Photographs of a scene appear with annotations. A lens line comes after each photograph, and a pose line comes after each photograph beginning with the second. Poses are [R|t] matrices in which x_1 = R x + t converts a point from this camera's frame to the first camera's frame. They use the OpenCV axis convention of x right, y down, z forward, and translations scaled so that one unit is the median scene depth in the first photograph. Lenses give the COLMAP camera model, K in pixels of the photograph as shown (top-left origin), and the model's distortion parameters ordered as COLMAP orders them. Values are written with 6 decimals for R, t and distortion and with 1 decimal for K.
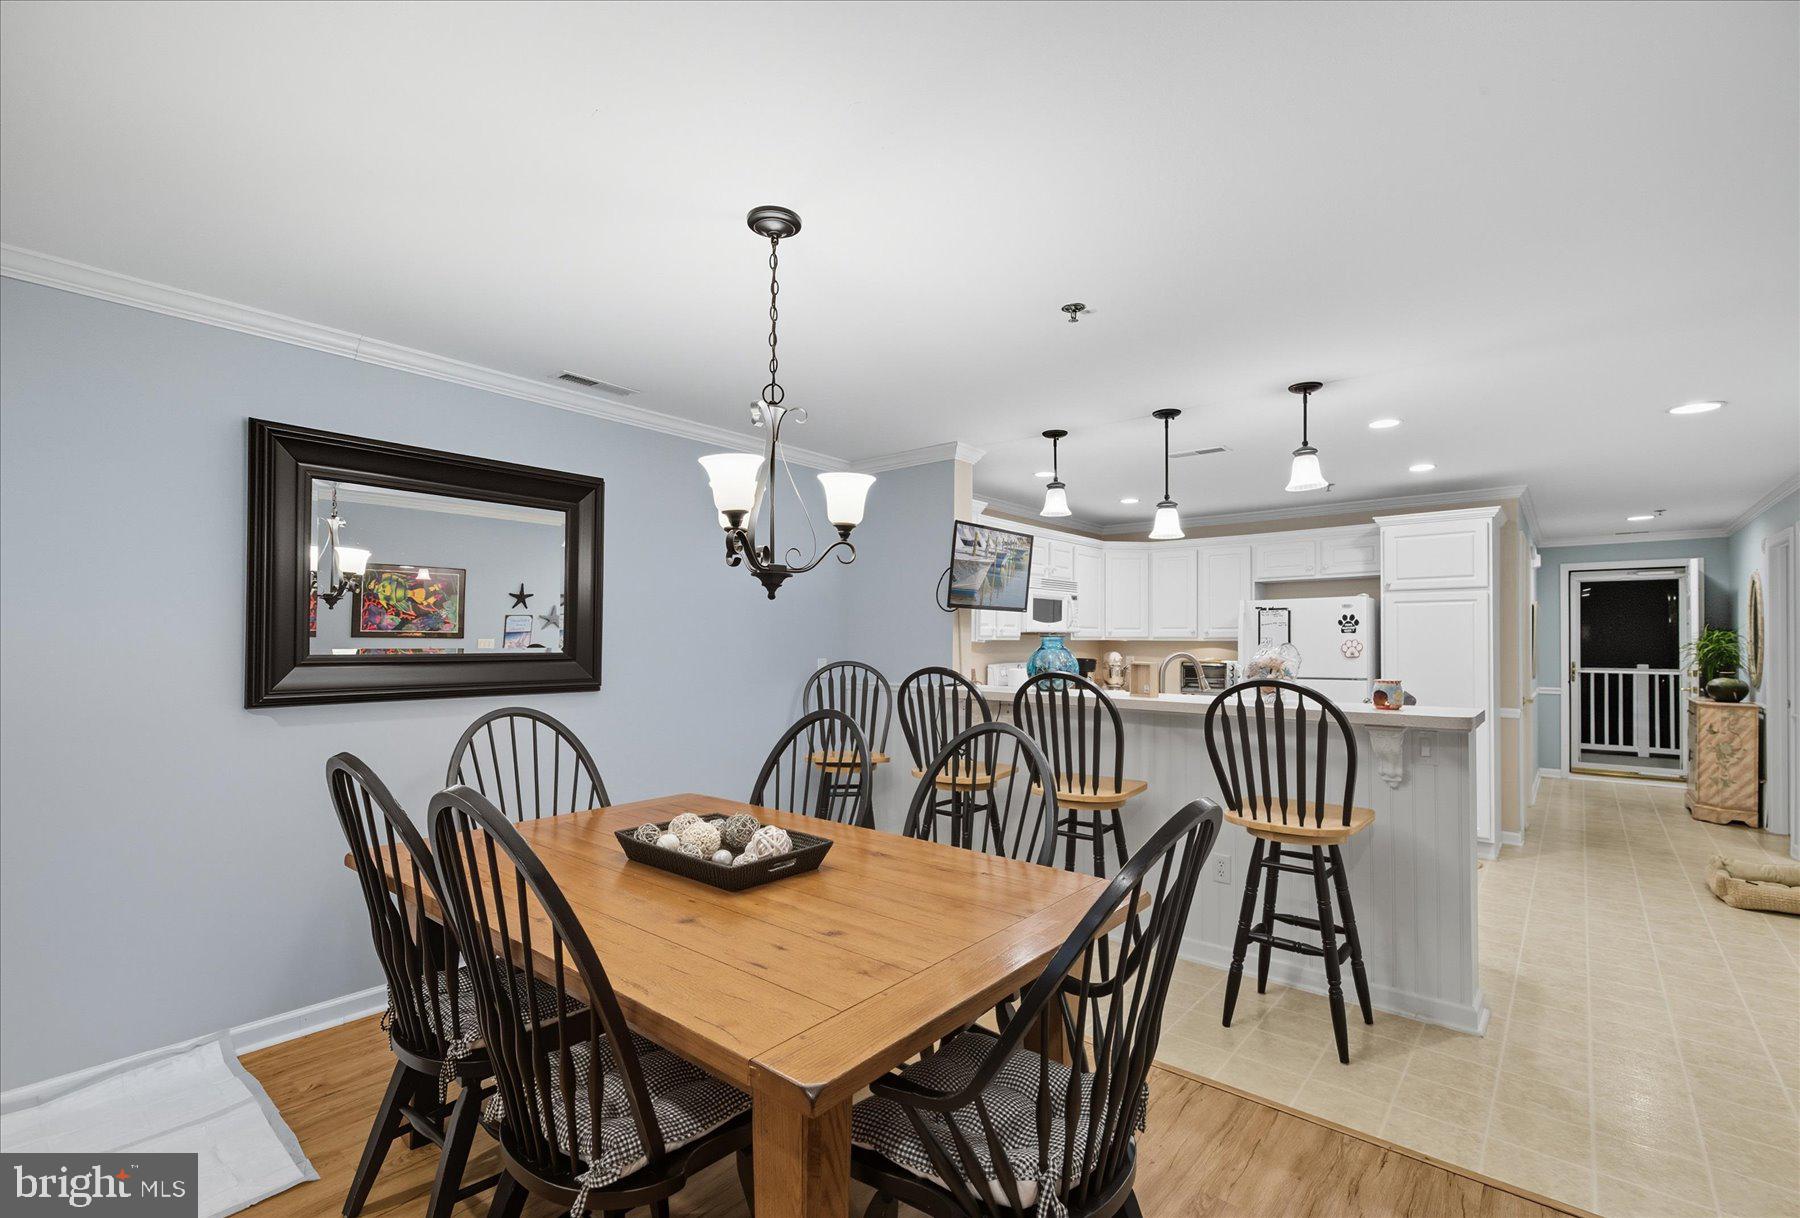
lens RADIAL K [[850.7, 0, 895.6], [0, 850.7, 621.2], [0, 0, 1]] dist [0.014301, -0.005636]
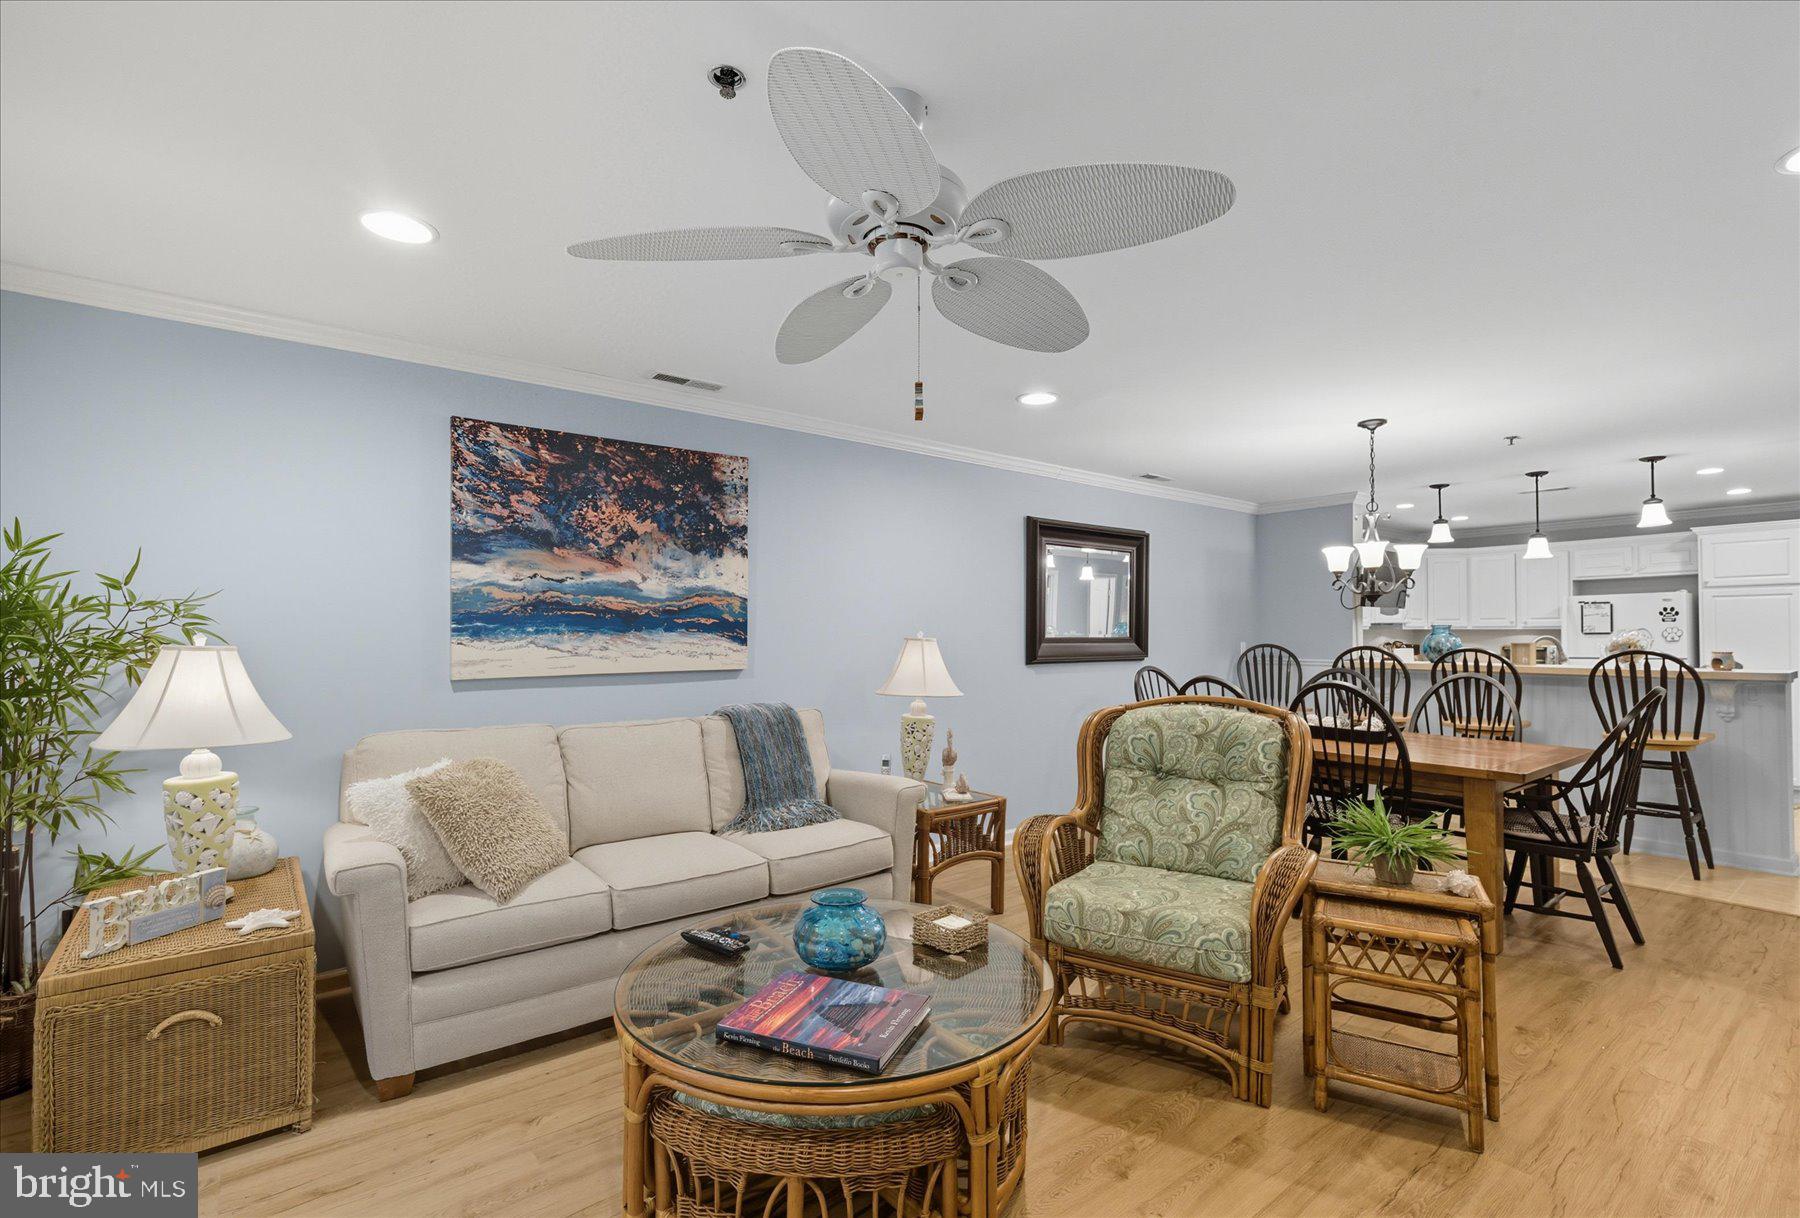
lens RADIAL K [[850.7, 0, 893.2], [0, 850.7, 613.2], [0, 0, 1]] dist [0.014301, -0.005636]
pose [[0.977324, -0.011221, -0.211453, -0.426751], [0.010800, 0.999937, -0.003143, -0.008720], [0.211475, 0.000788, 0.977383, -0.634454]]
